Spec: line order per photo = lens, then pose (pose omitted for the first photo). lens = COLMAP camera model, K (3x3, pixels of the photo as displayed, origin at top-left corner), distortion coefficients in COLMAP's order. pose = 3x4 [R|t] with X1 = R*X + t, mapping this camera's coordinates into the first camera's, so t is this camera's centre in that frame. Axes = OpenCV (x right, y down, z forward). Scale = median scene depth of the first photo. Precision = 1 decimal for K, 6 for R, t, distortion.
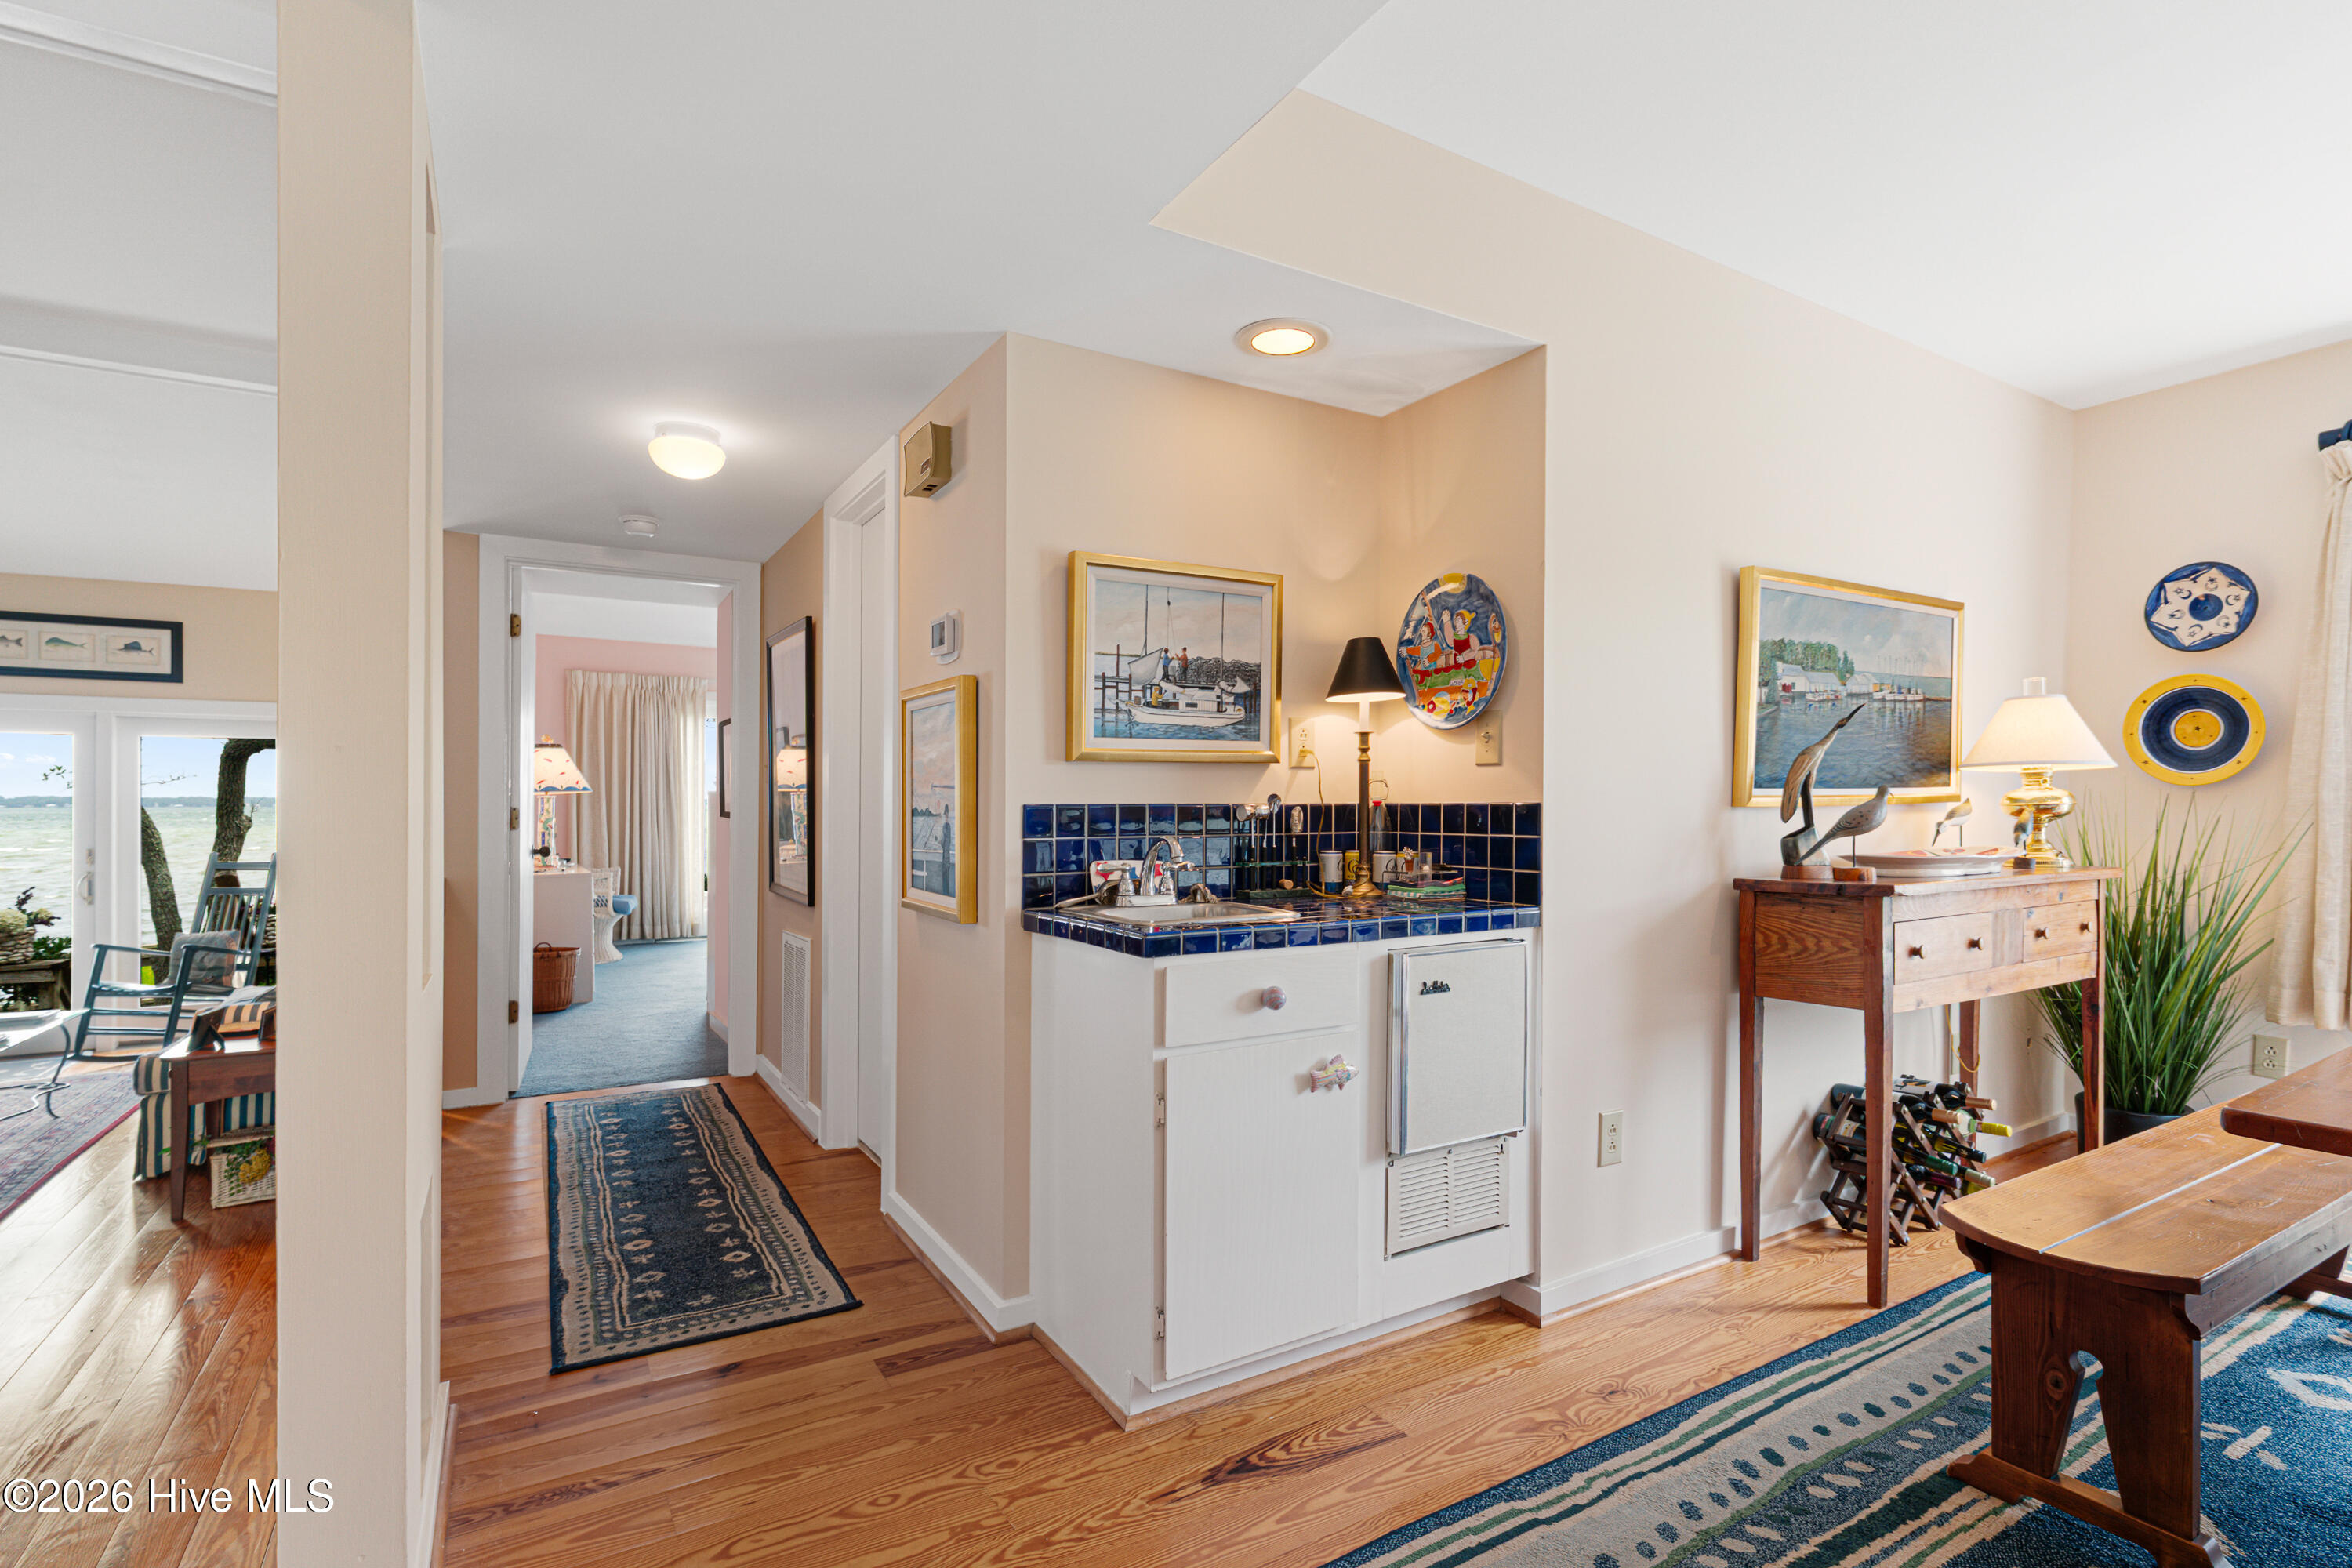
lens RADIAL K [[1128.0, 0, 1160.4], [0, 1128.0, 801.3], [0, 0, 1]] dist [-0.002823, 0.000649]
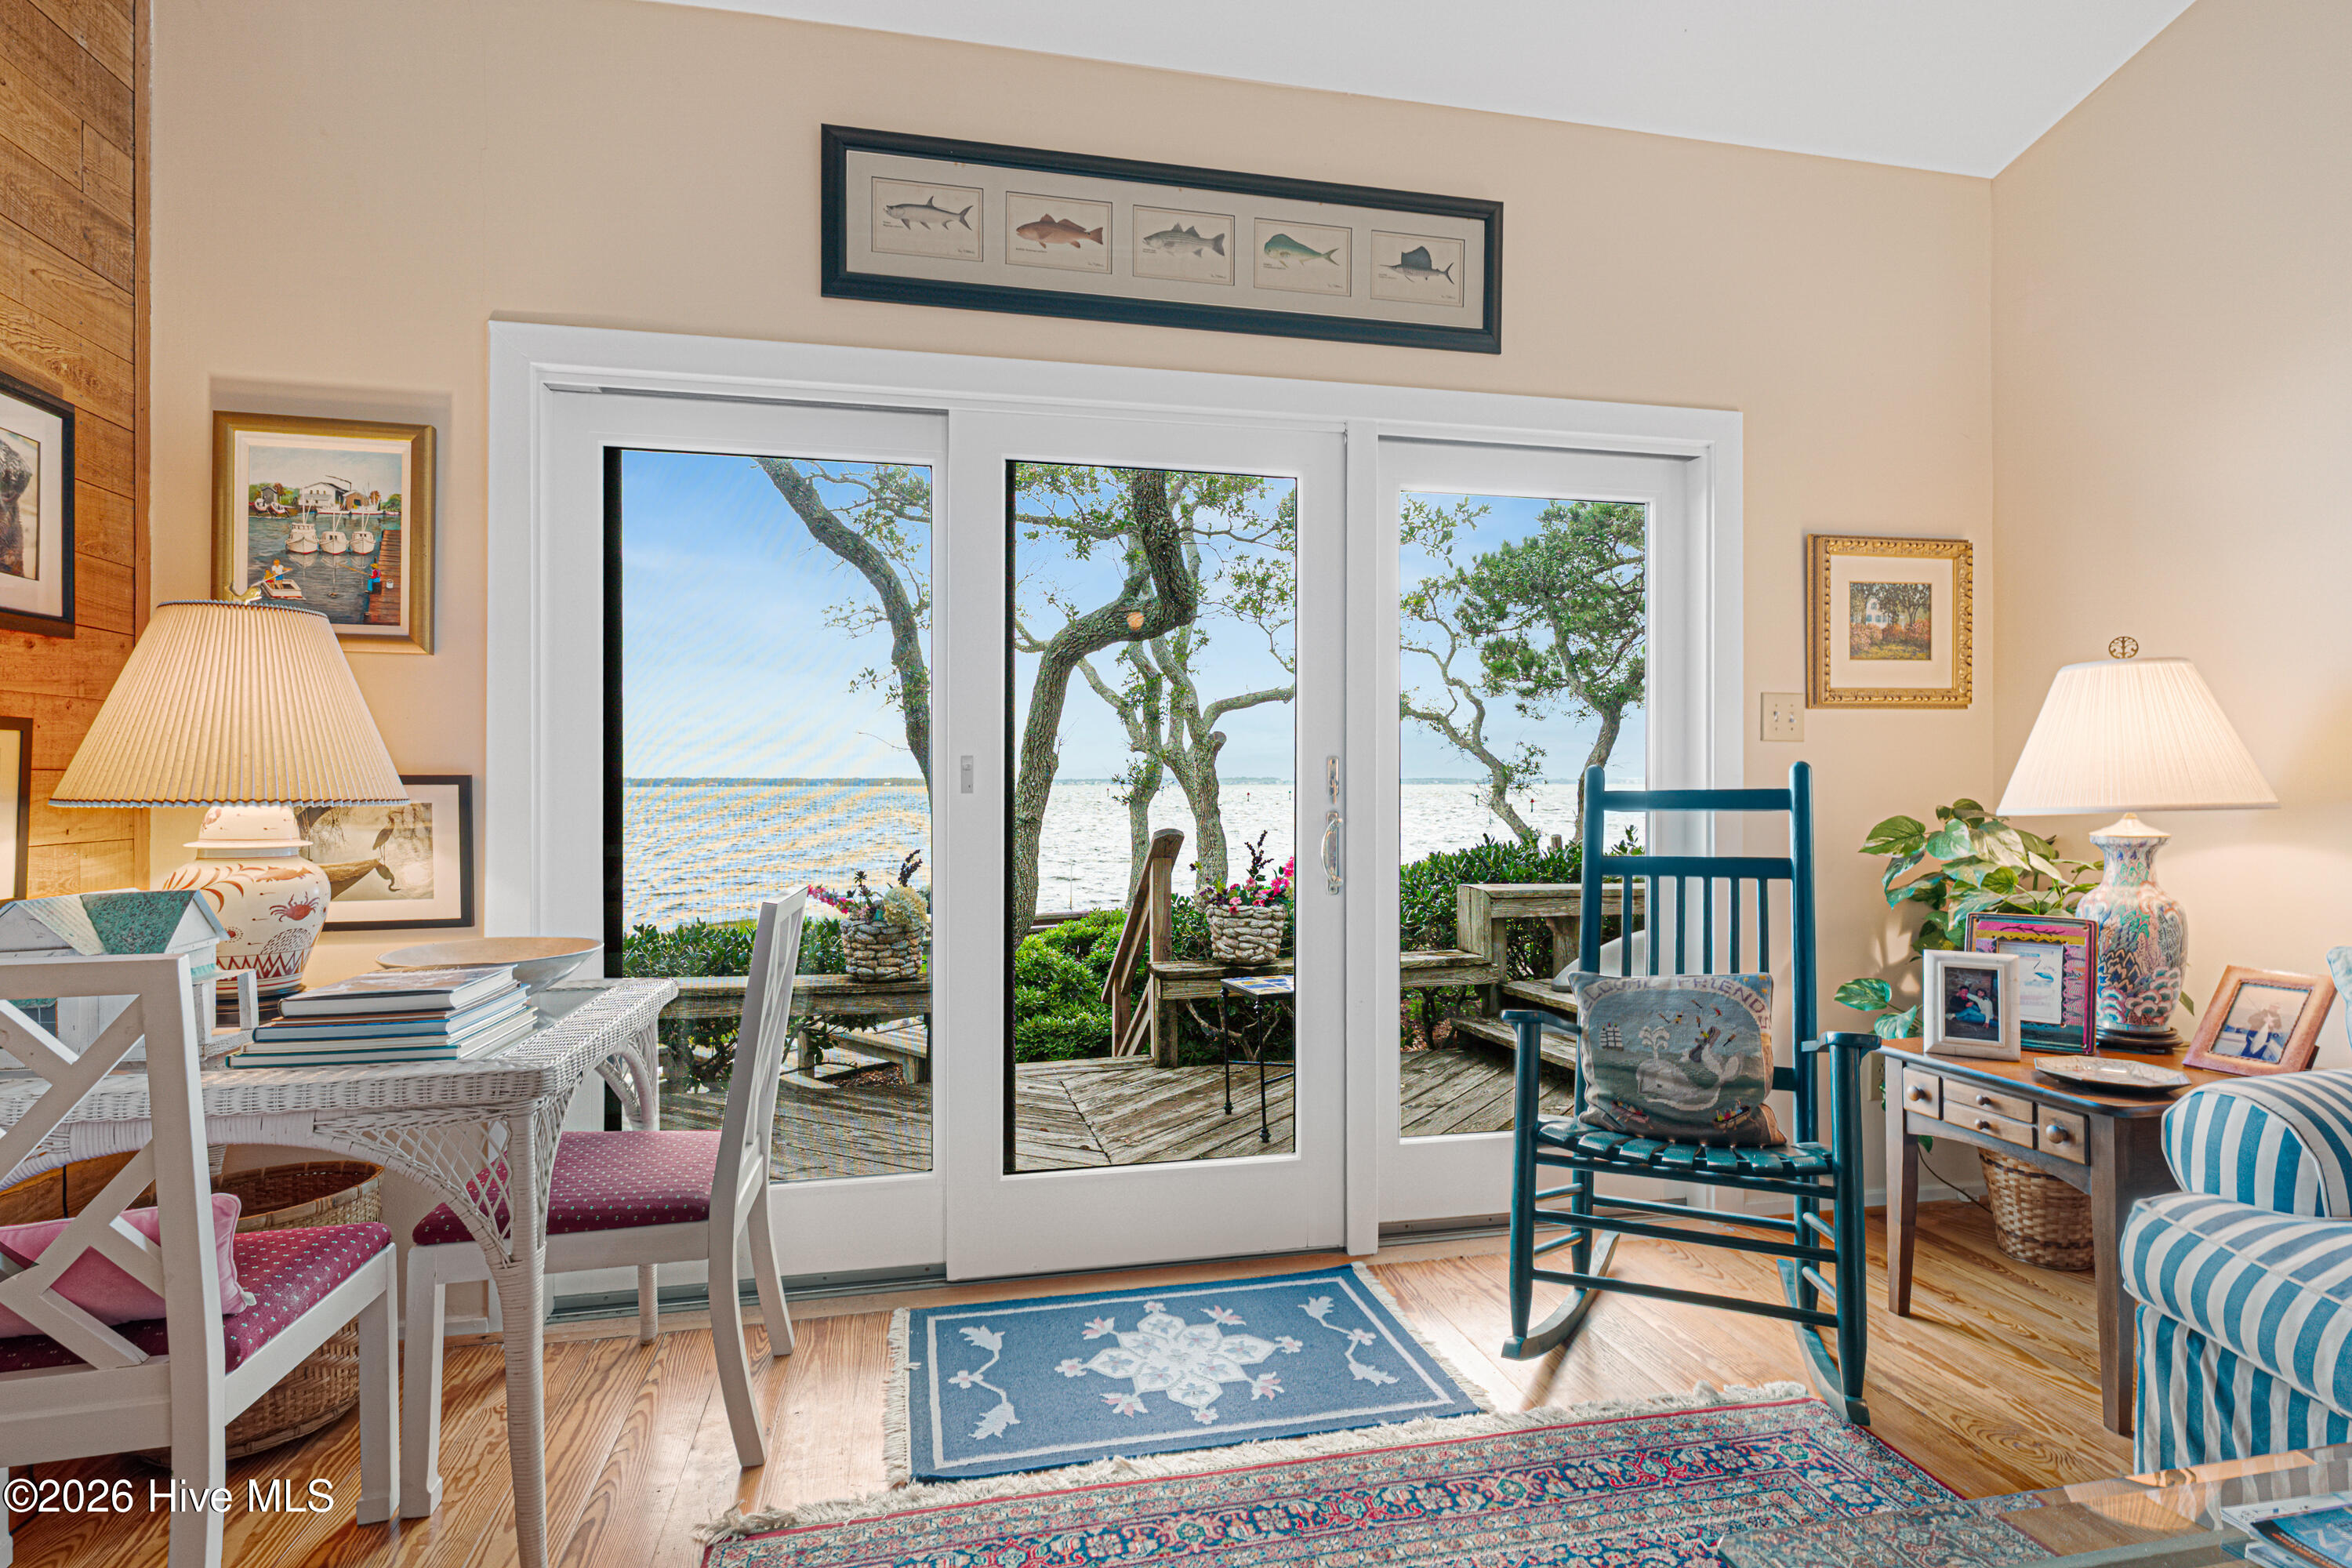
lens RADIAL K [[1213.4, 0, 1172.4], [0, 1213.4, 775.0], [0, 0, 1]] dist [-0.014033, 0.005538]
pose [[0.948588, -0.005153, -0.316471, -2.043195], [0.004736, 0.999987, -0.002086, 0.114067], [0.316478, 0.000480, 0.948600, 1.332084]]
